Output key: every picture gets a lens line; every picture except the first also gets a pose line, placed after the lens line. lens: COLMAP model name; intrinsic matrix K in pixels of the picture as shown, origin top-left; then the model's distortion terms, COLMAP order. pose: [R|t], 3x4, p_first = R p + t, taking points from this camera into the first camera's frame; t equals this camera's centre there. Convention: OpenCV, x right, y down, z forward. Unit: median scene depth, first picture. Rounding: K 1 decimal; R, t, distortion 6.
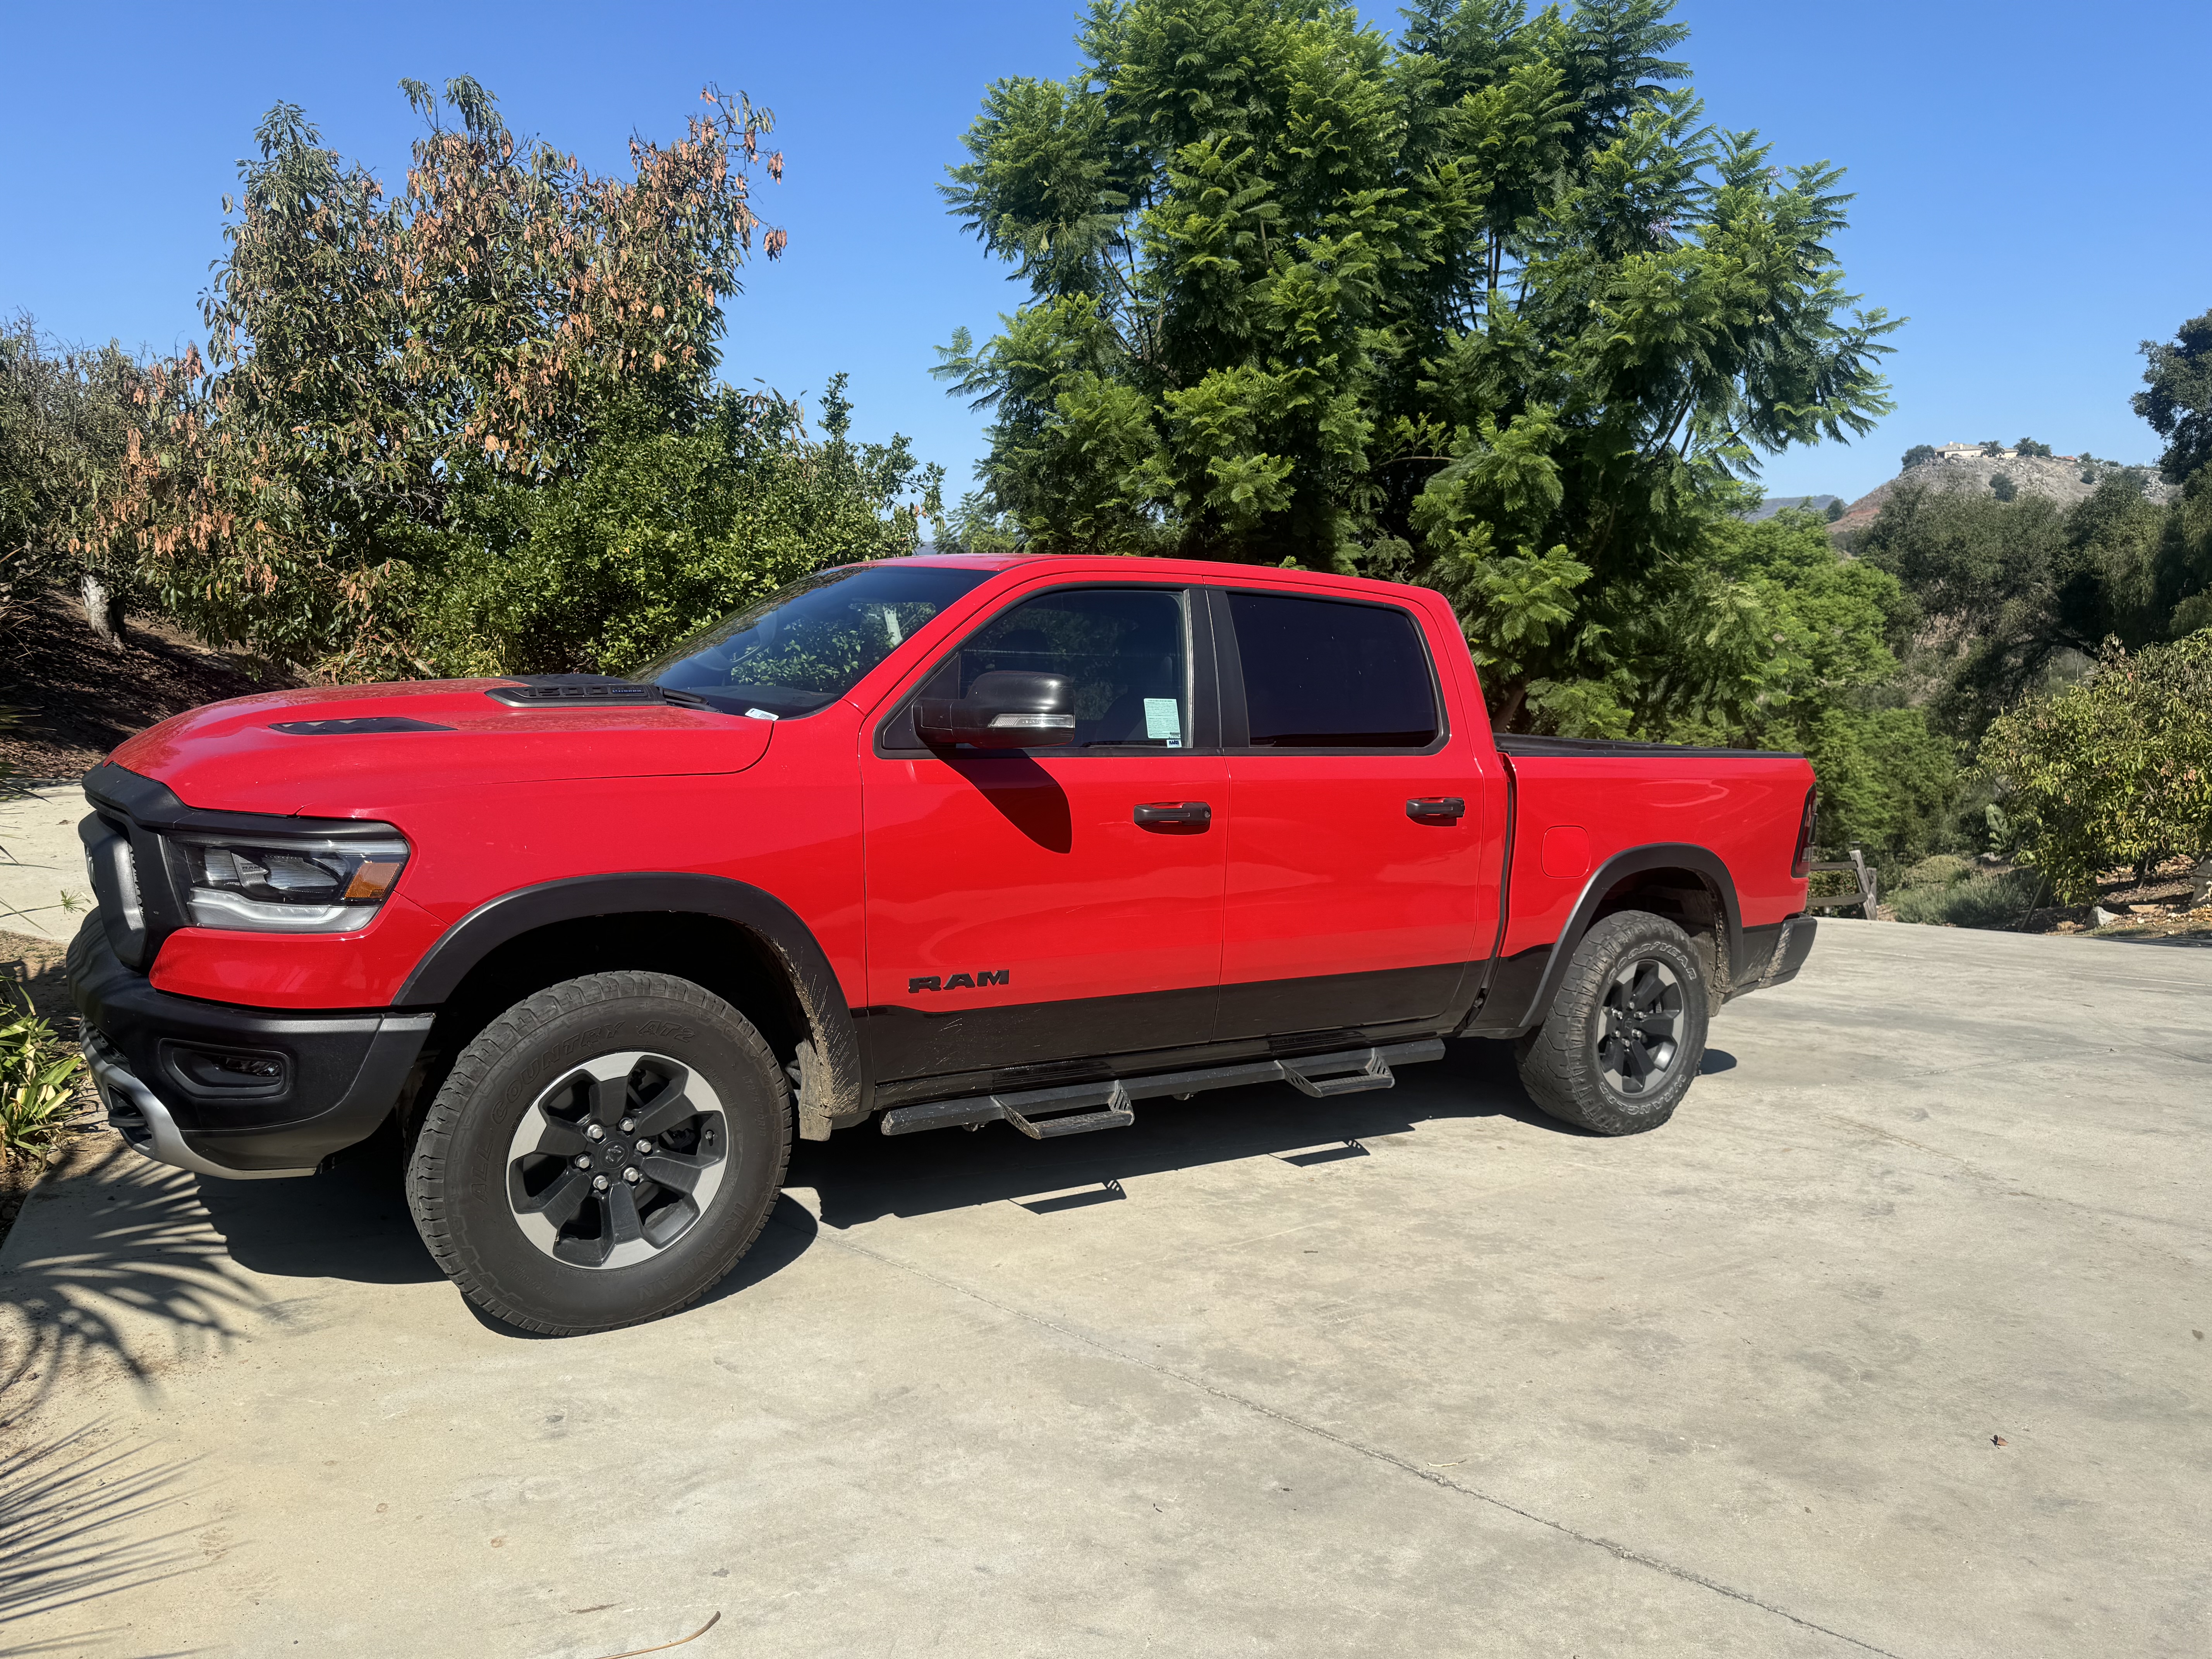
lens RADIAL K [[1549.4, 0, 1099.1], [0, 1549.4, 825.4], [0, 0, 1]] dist [0.018242, -0.017768]
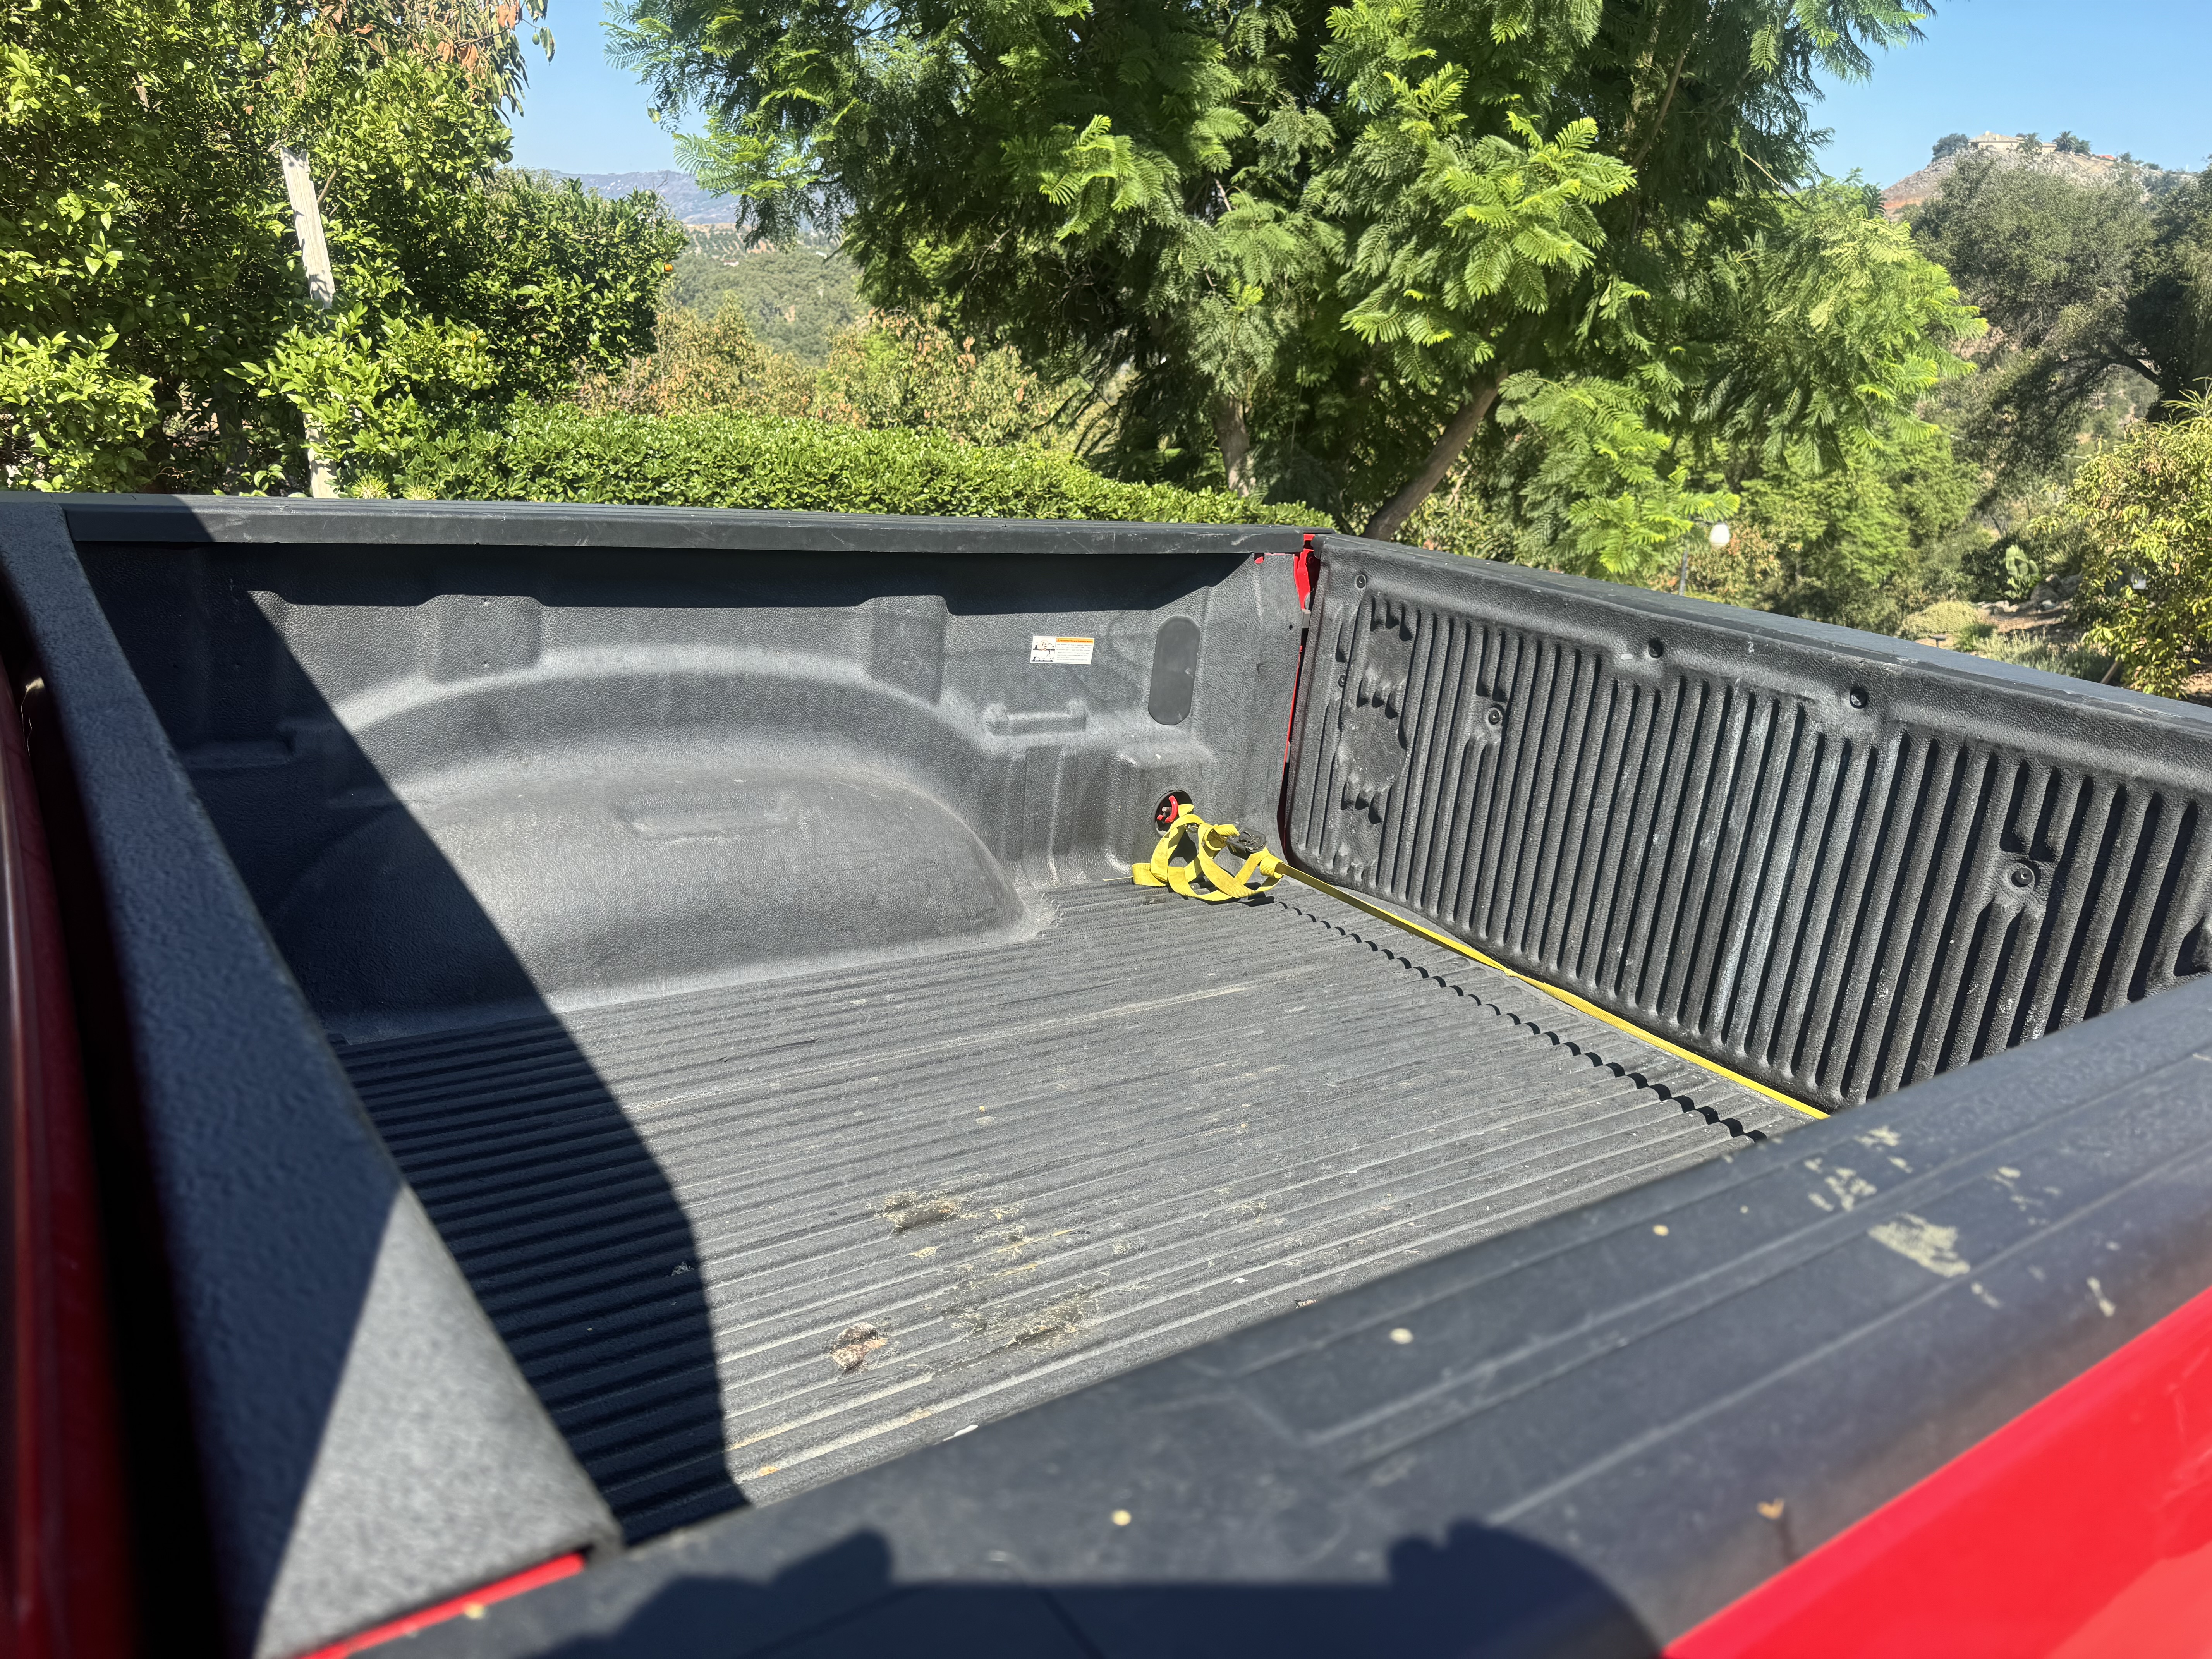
lens RADIAL K [[1549.4, 0, 1109.9], [0, 1549.4, 839.7], [0, 0, 1]] dist [0.018242, -0.017768]
pose [[0.998334, 0.043081, 0.038383, 0.108438], [-0.050218, 0.976336, 0.210346, -0.035808], [-0.028413, -0.211923, 0.976873, 0.376779]]
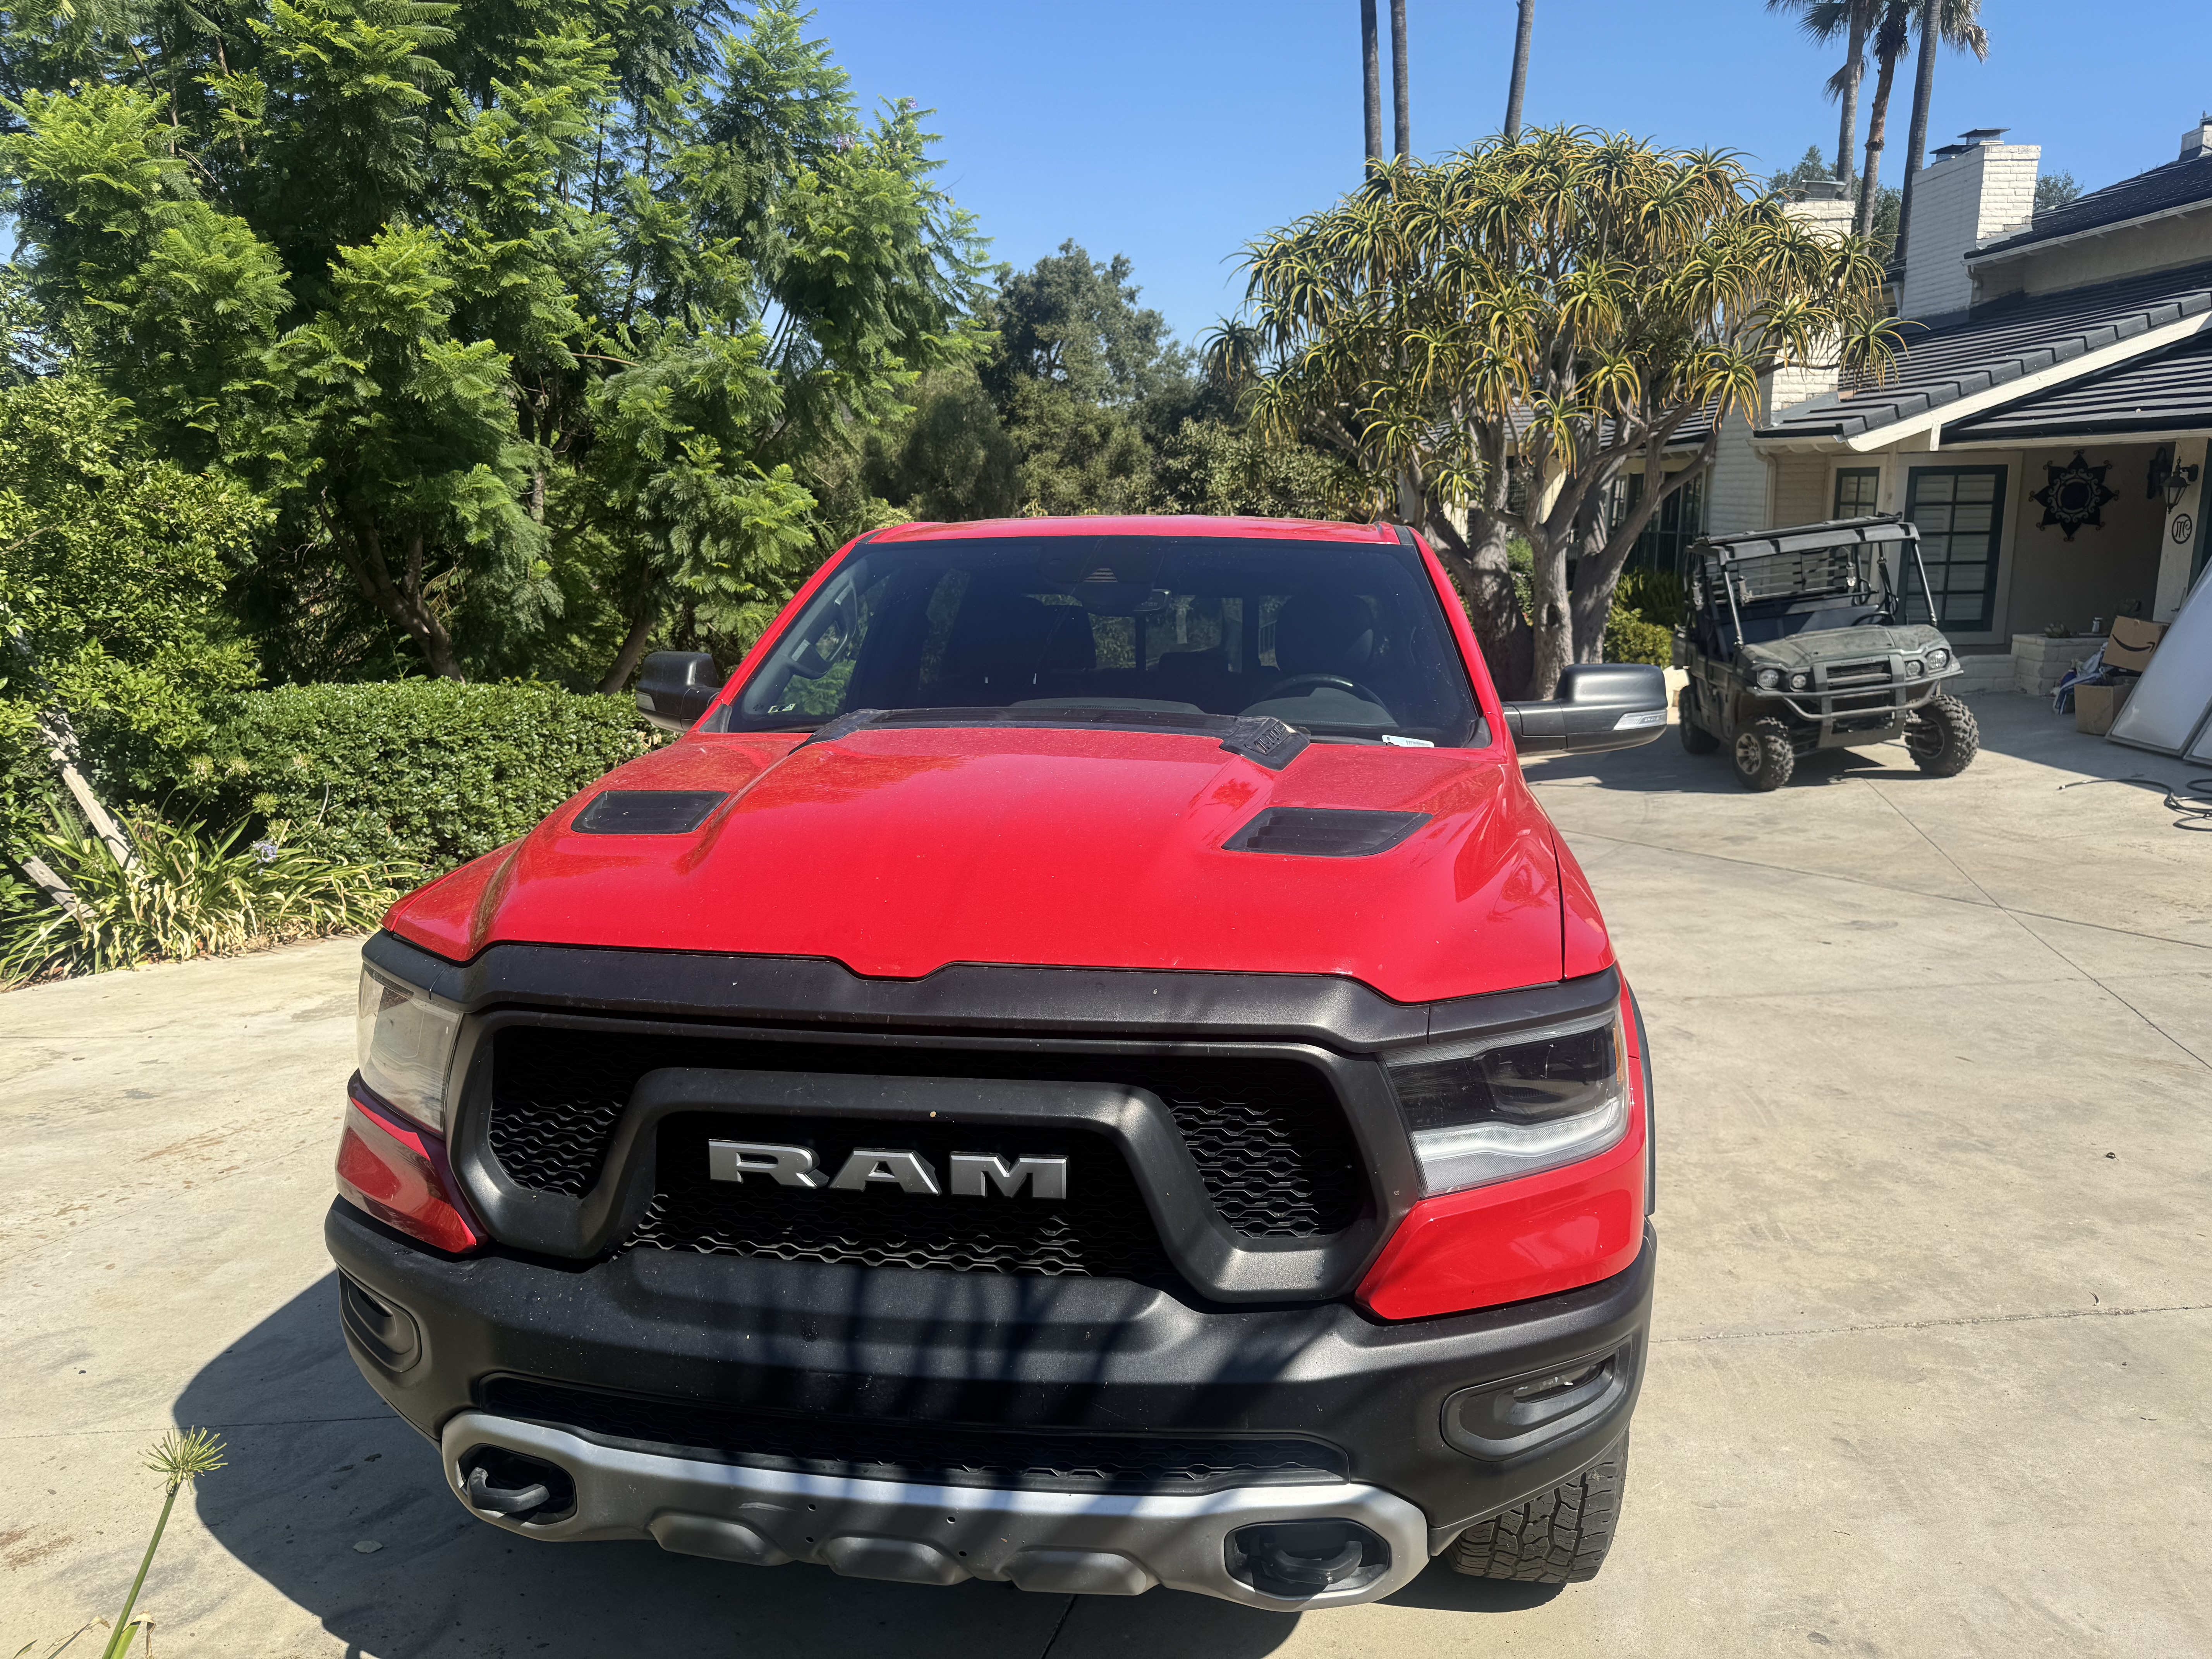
lens RADIAL K [[1549.4, 0, 1105.1], [0, 1549.4, 831.9], [0, 0, 1]] dist [0.018242, -0.017768]
pose [[0.671794, -0.143957, 0.726615, -0.273123], [0.092112, 0.989555, 0.110889, -0.038671], [-0.734989, -0.007565, 0.678037, 0.177469]]
